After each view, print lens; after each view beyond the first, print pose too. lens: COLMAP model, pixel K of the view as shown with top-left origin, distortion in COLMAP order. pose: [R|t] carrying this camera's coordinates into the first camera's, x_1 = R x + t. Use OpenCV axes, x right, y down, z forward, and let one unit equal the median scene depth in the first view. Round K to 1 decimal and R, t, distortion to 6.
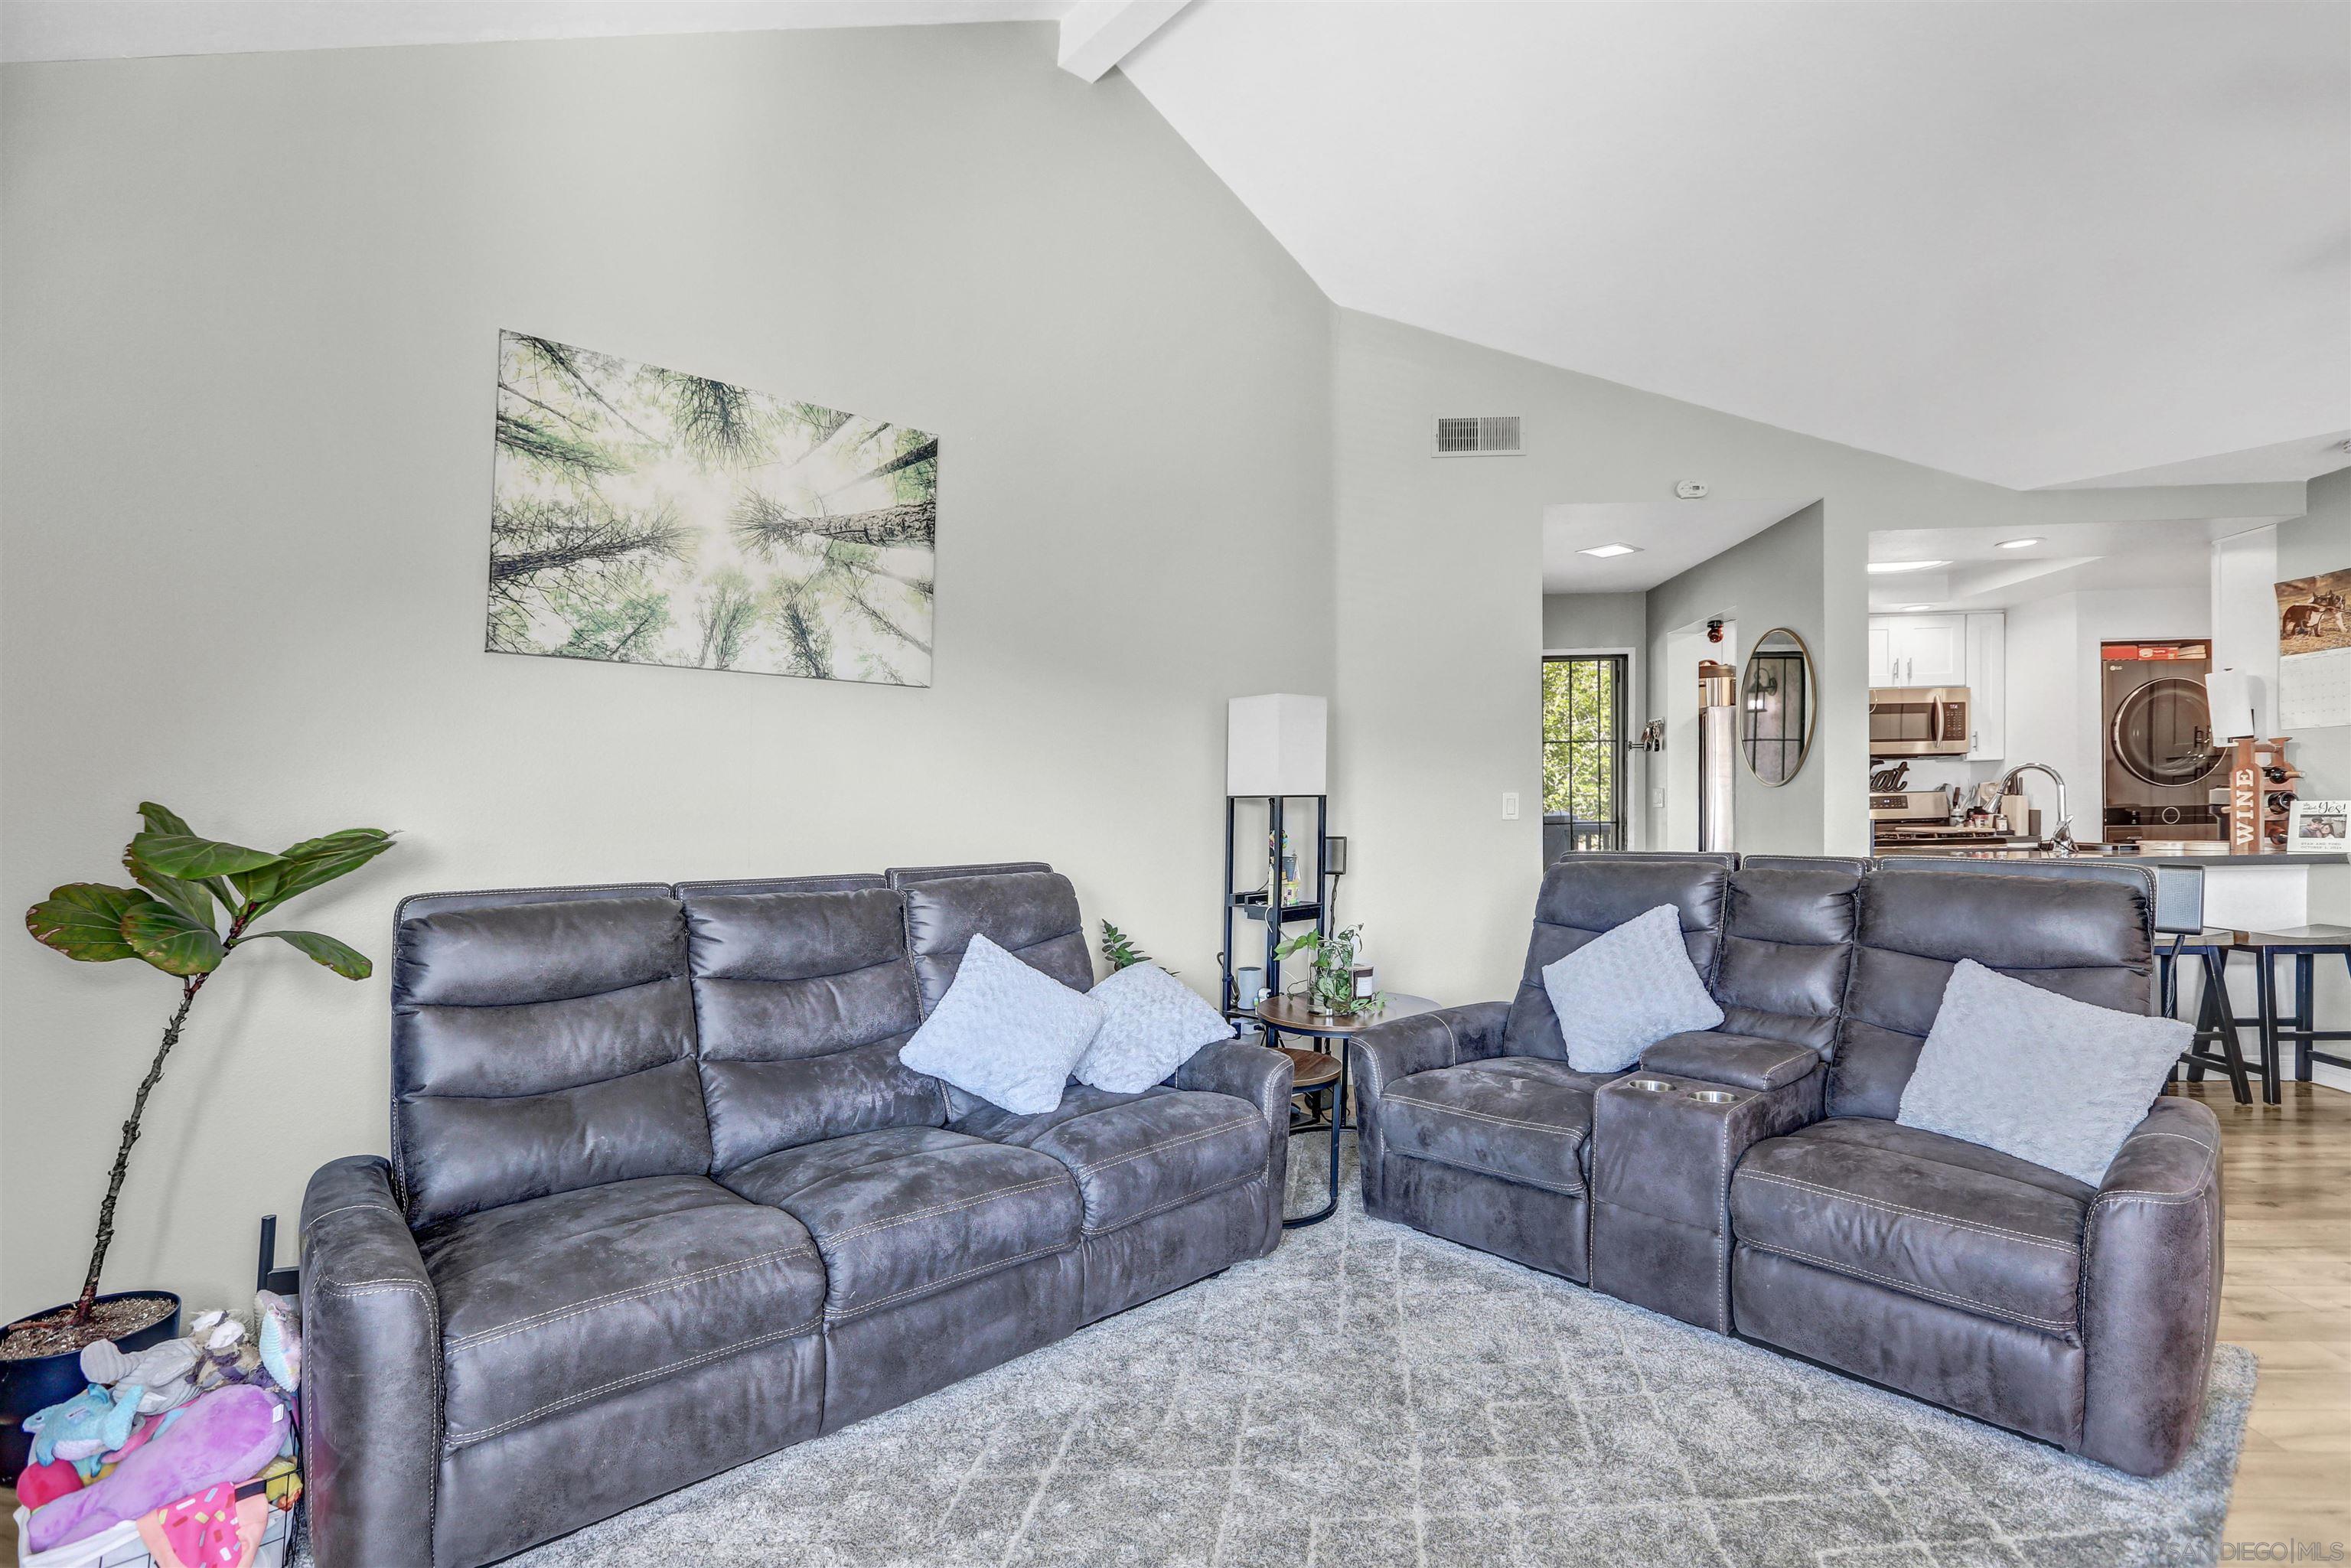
lens RADIAL K [[1097.8, 0, 1175.2], [0, 1097.8, 819.2], [0, 0, 1]] dist [-0.031358, 0.008704]
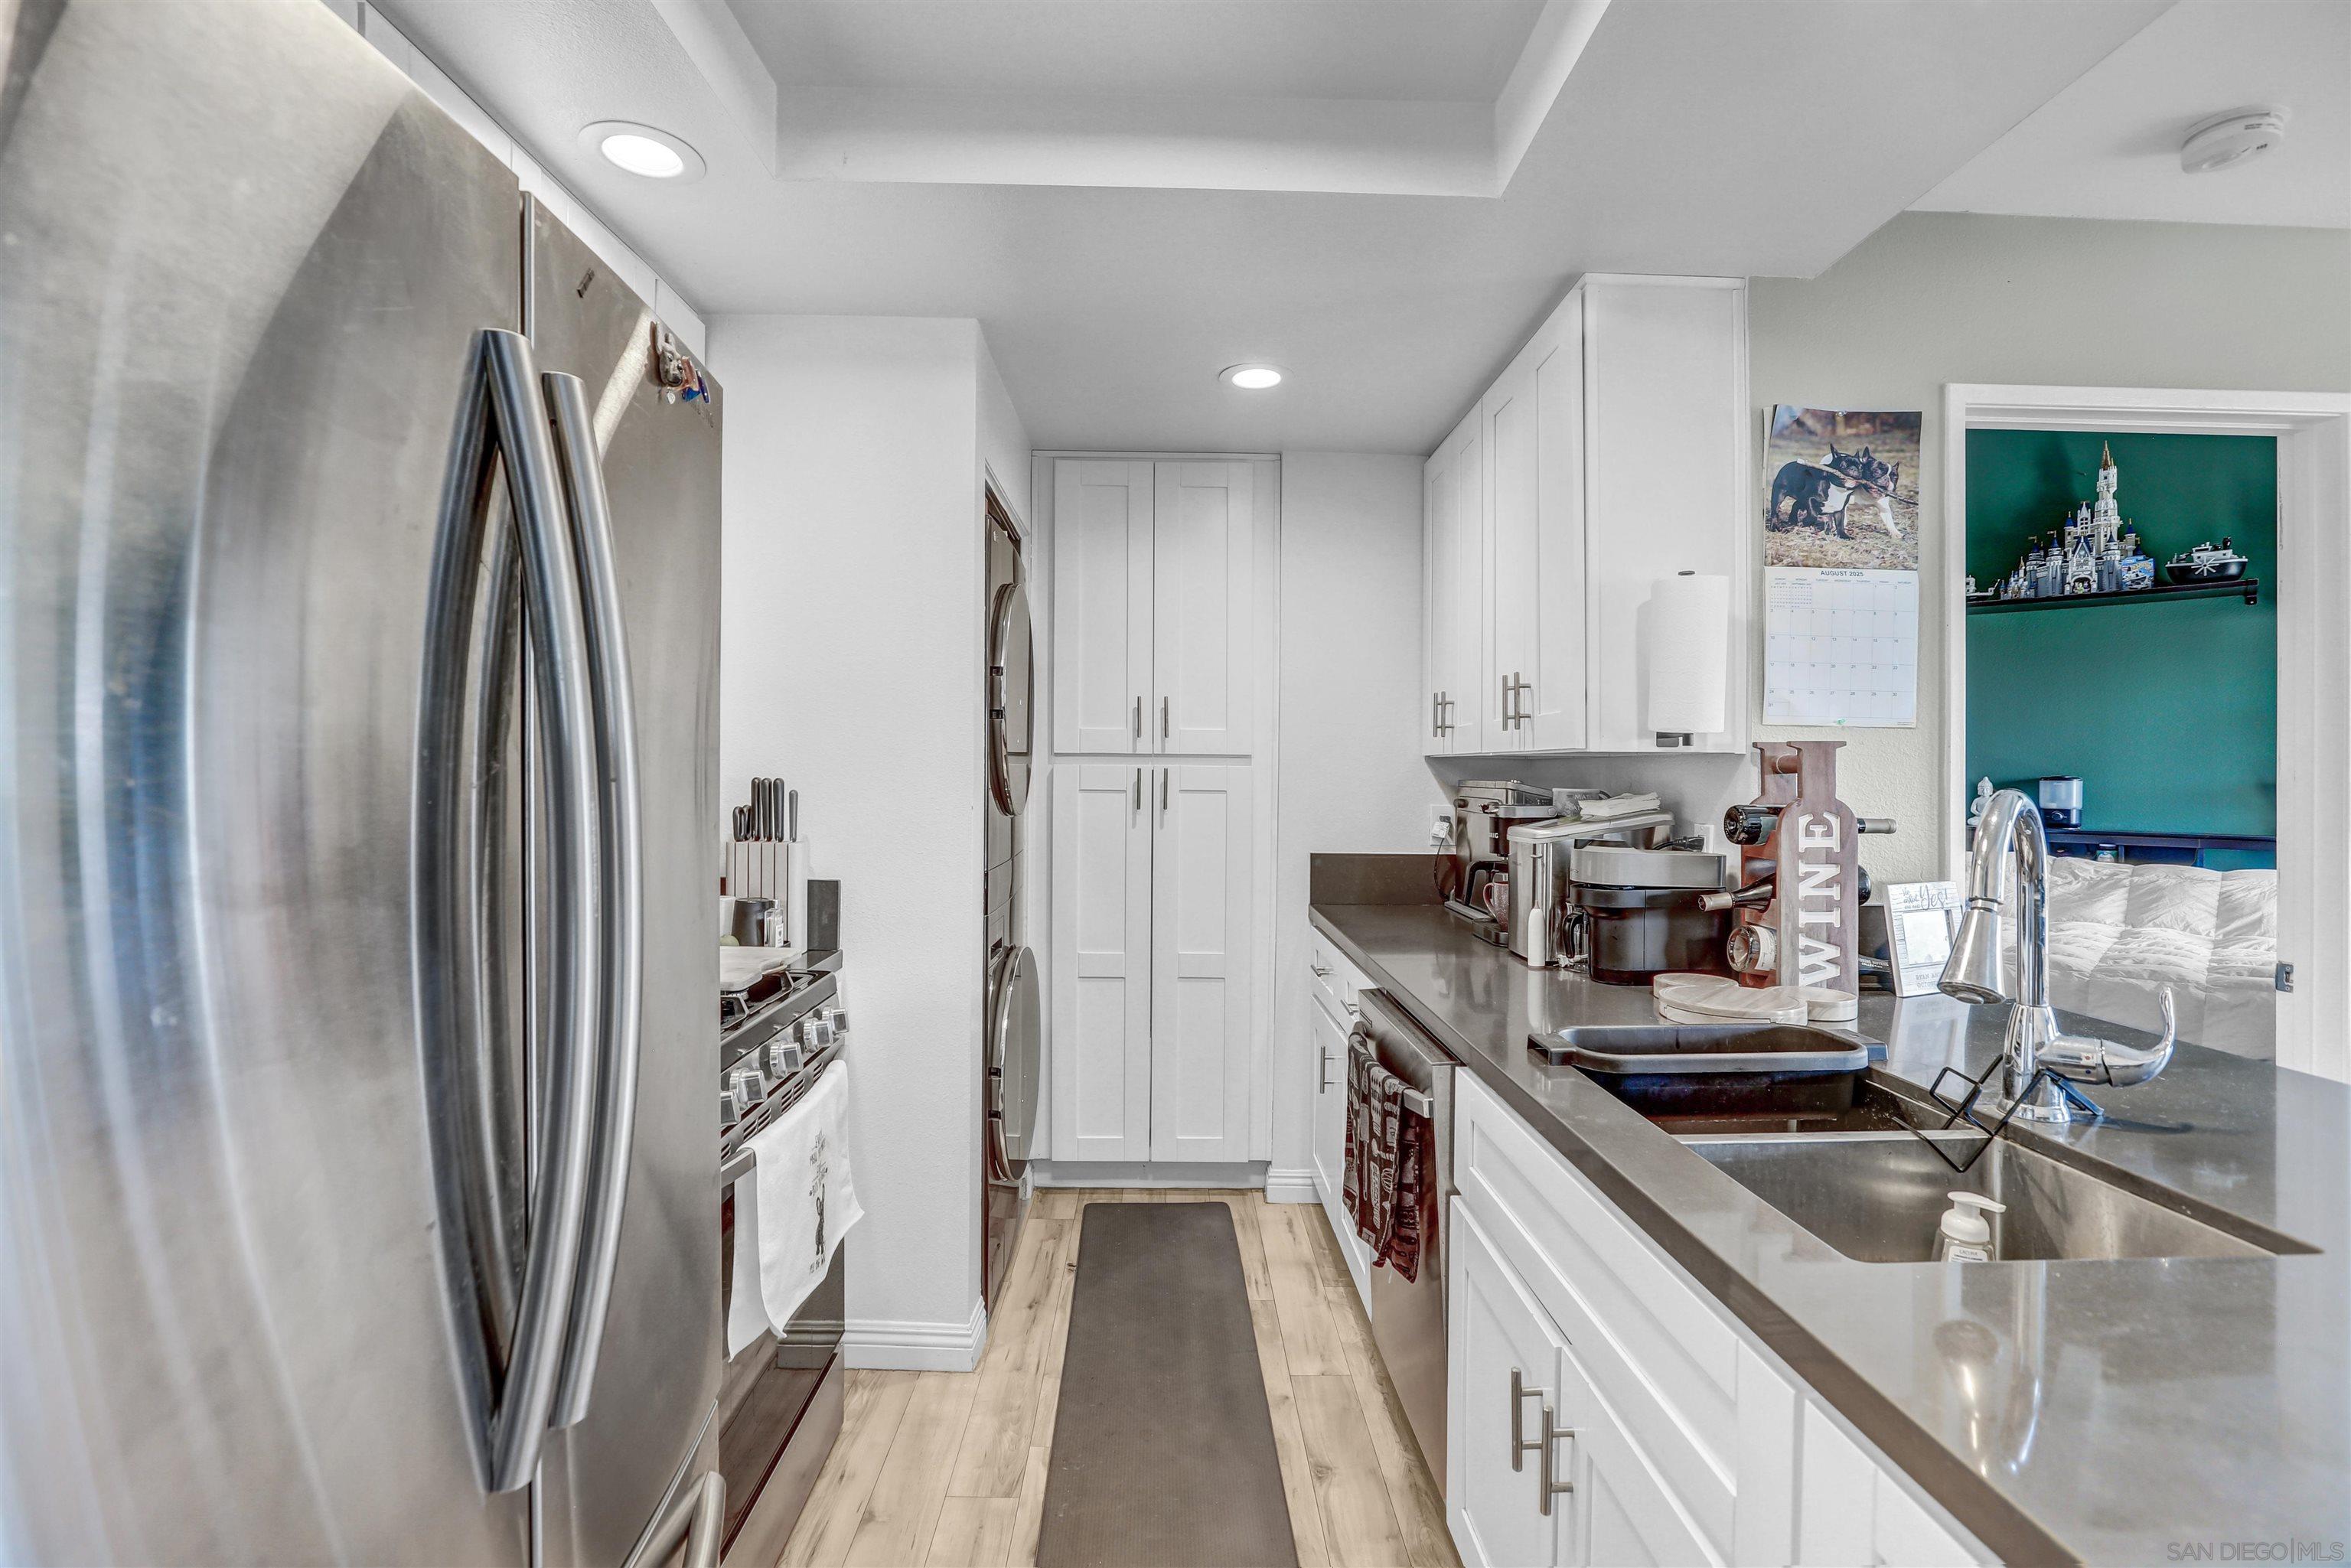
lens RADIAL K [[1097.8, 0, 1184.1], [0, 1097.8, 770.5], [0, 0, 1]] dist [-0.031358, 0.008704]
pose [[-0.091475, 0.010491, 0.995752, 0.452361], [0.001501, 0.999945, -0.010397, -0.045474], [-0.995806, 0.000544, -0.091486, 0.994455]]
